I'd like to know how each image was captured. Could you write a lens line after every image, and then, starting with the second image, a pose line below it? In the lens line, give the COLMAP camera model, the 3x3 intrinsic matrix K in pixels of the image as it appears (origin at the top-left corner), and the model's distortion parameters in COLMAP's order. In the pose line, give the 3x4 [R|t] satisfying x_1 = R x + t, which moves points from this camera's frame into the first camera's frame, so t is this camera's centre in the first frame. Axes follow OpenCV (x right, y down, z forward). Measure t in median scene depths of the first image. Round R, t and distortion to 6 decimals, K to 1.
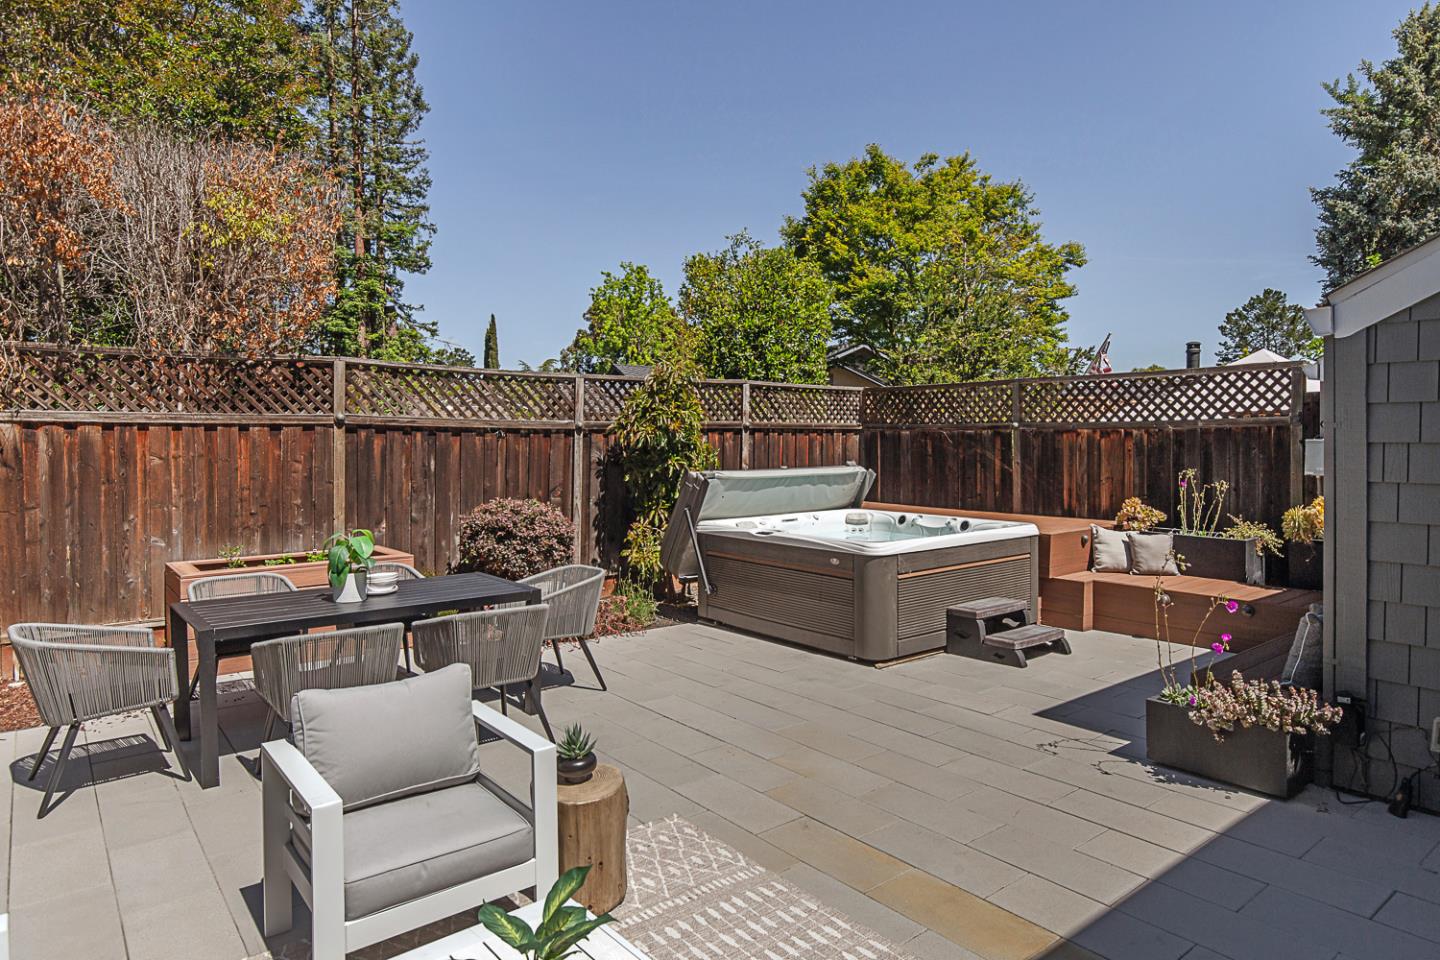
lens RADIAL K [[842.1, 0, 742.6], [0, 842.1, 444.8], [0, 0, 1]] dist [0.002110, 0.000849]
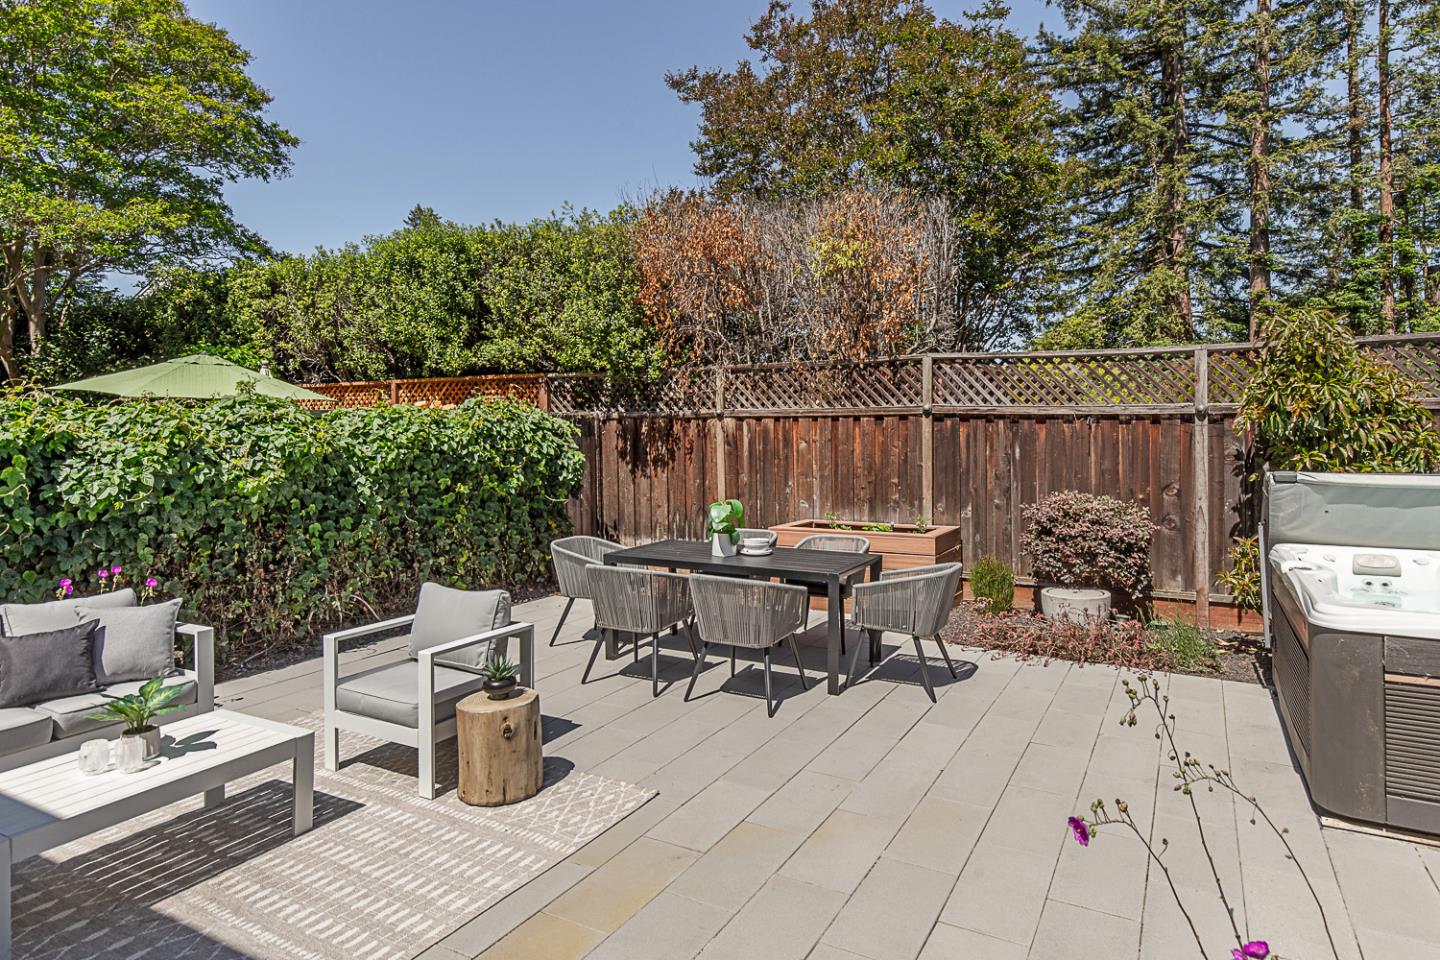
lens RADIAL K [[842.1, 0, 764.2], [0, 842.1, 433.4], [0, 0, 1]] dist [0.002110, 0.000849]
pose [[0.391874, 0.004458, -0.920008, 0.458249], [-0.003499, 0.999988, 0.003356, -0.001355], [0.920012, 0.001904, 0.391885, 0.357947]]
